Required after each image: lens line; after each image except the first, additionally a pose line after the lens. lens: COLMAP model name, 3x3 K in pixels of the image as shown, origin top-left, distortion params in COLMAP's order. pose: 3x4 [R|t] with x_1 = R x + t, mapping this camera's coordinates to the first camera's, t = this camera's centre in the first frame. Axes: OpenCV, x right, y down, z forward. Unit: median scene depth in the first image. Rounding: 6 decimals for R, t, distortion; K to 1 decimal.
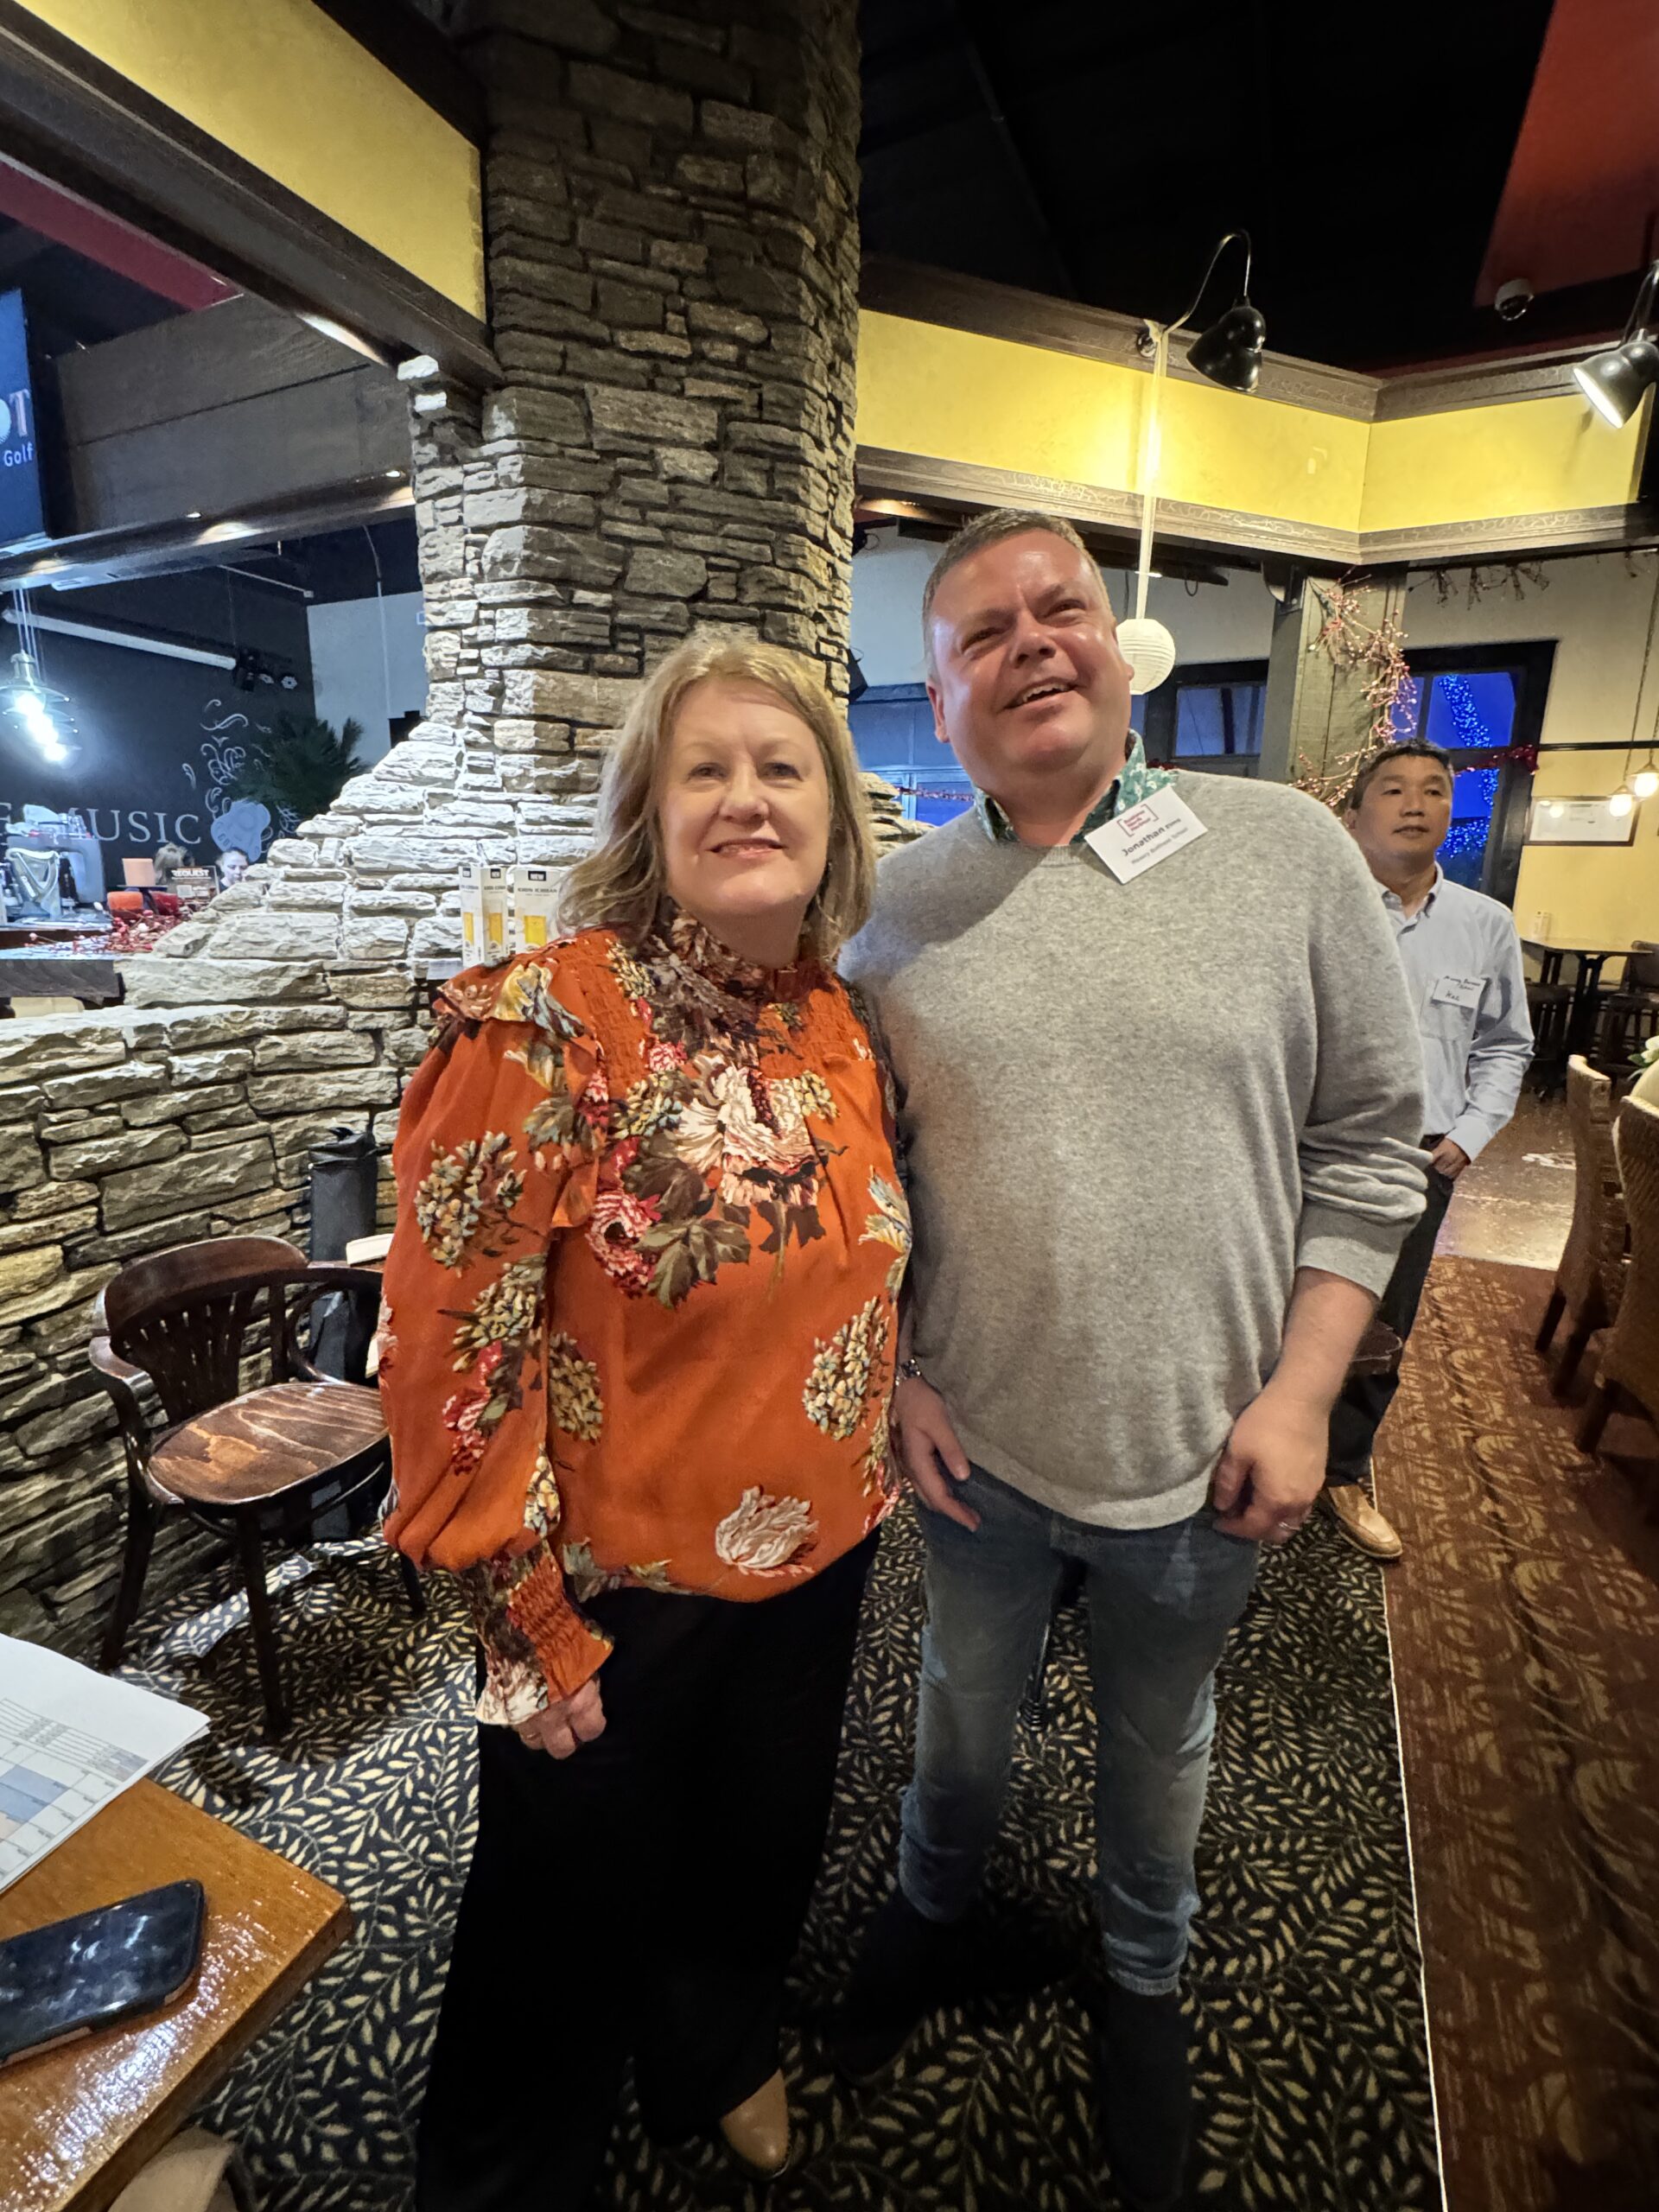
lens RADIAL K [[1009.4, 0, 829.5], [0, 1009.4, 1106.0], [0, 0, 1]] dist [-0.002329, -0.000515]
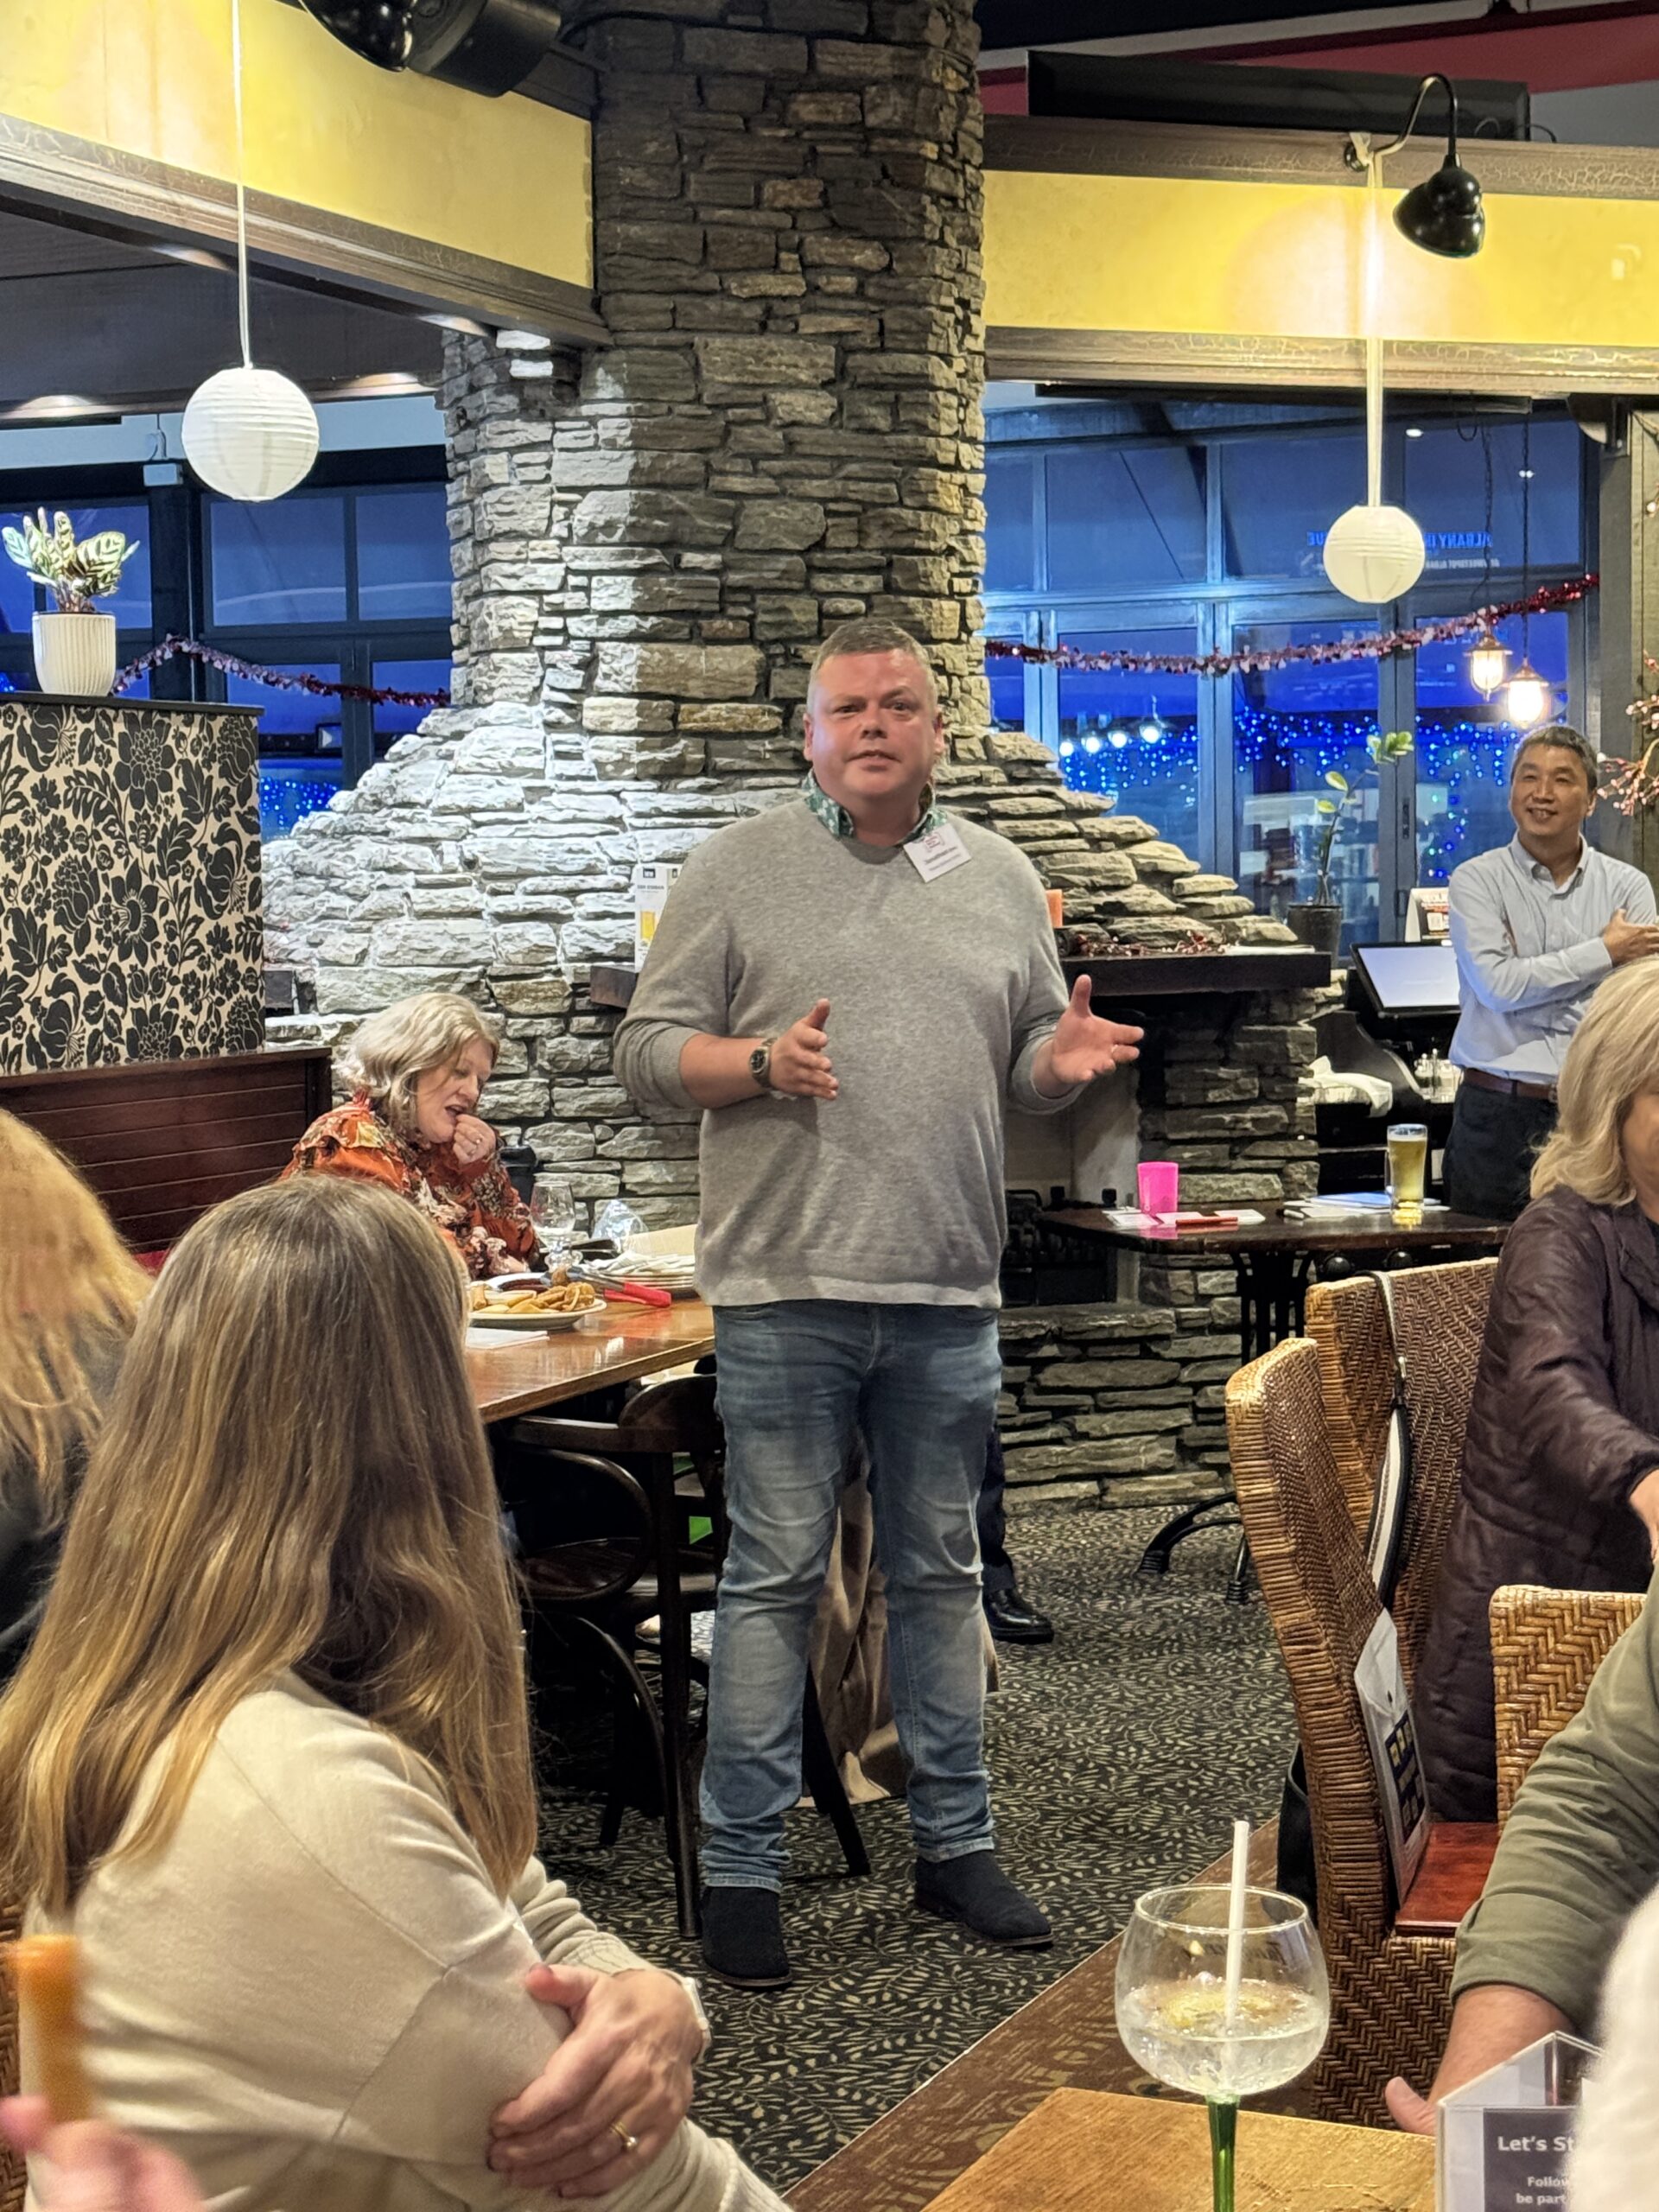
lens RADIAL K [[3937.3, 0, 829.5], [0, 3937.3, 1106.0], [0, 0, 1]] dist [0.170204, -0.142021]
pose [[0.999027, -0.035583, 0.026065, -0.230630], [0.039299, 0.986382, -0.159703, 0.509935], [-0.020028, 0.160572, 0.986821, -2.293651]]
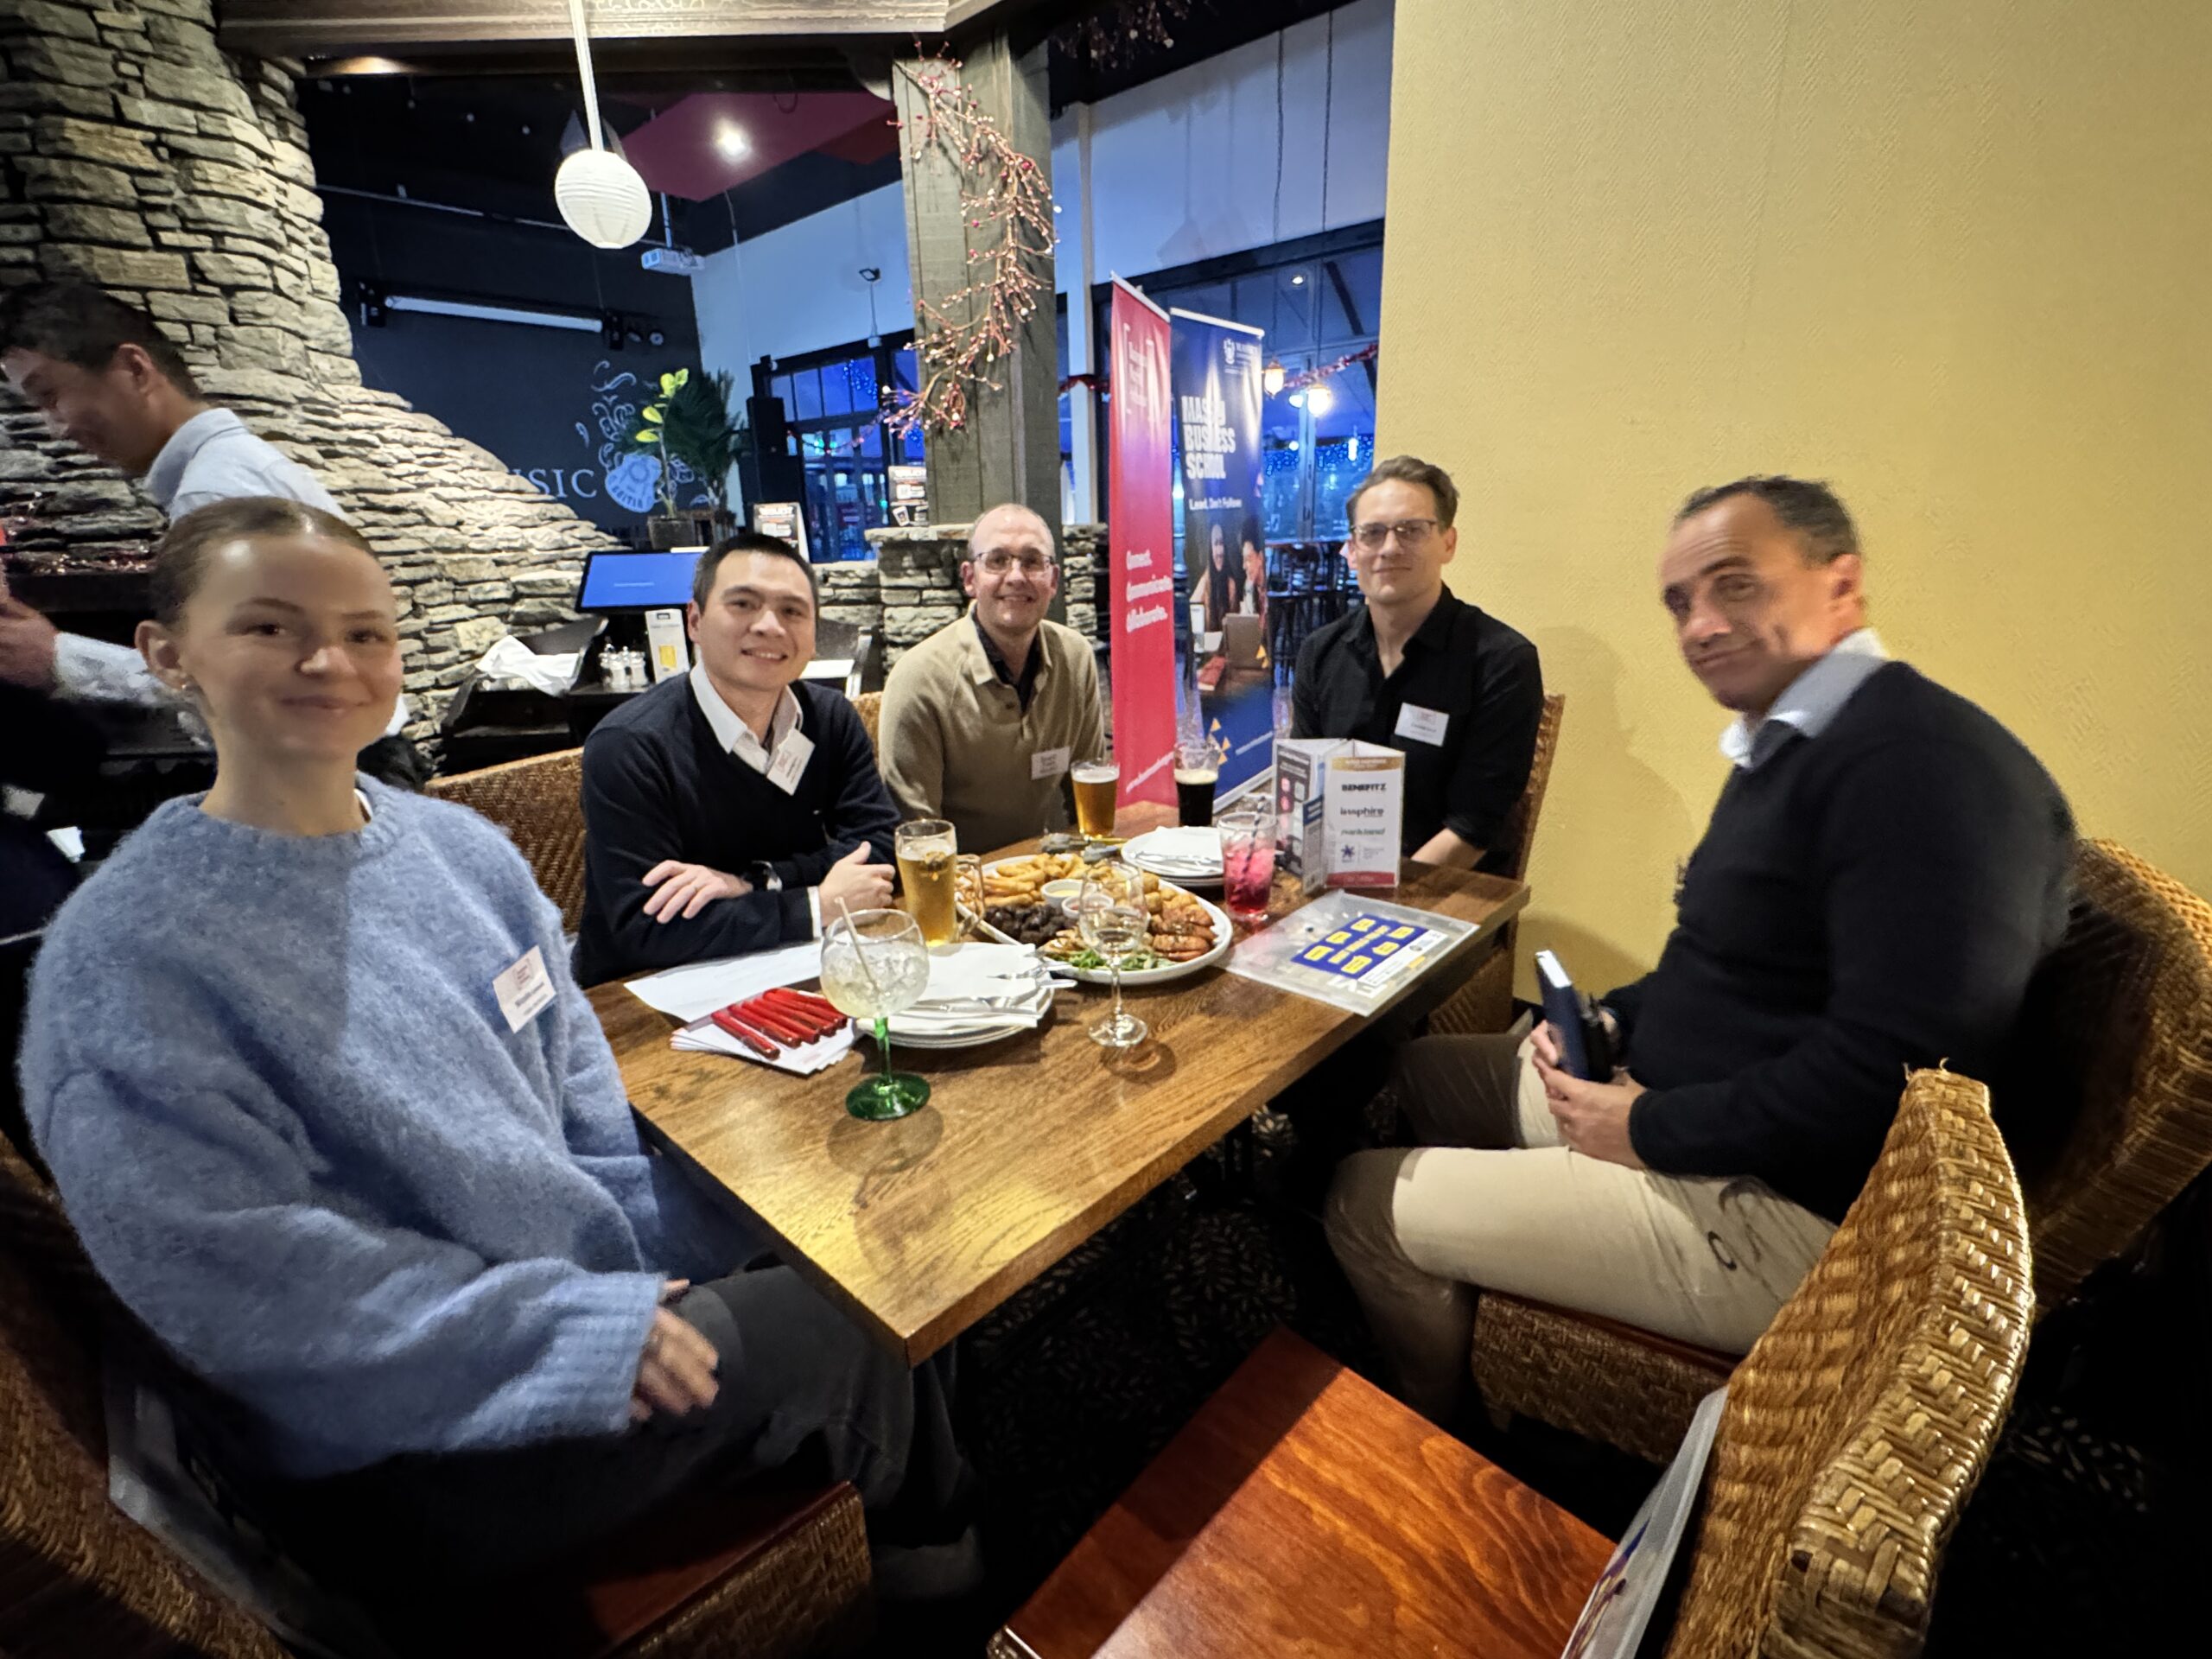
lens RADIAL K [[1009.4, 0, 1106.0], [0, 1009.4, 829.5], [0, 0, 1]] dist [-0.002329, -0.000515]
pose [[0.952263, 0.047464, -0.301568, 1.283964], [-0.021888, 0.995913, 0.087630, -0.009092], [0.304494, -0.076846, 0.949409, 0.381484]]
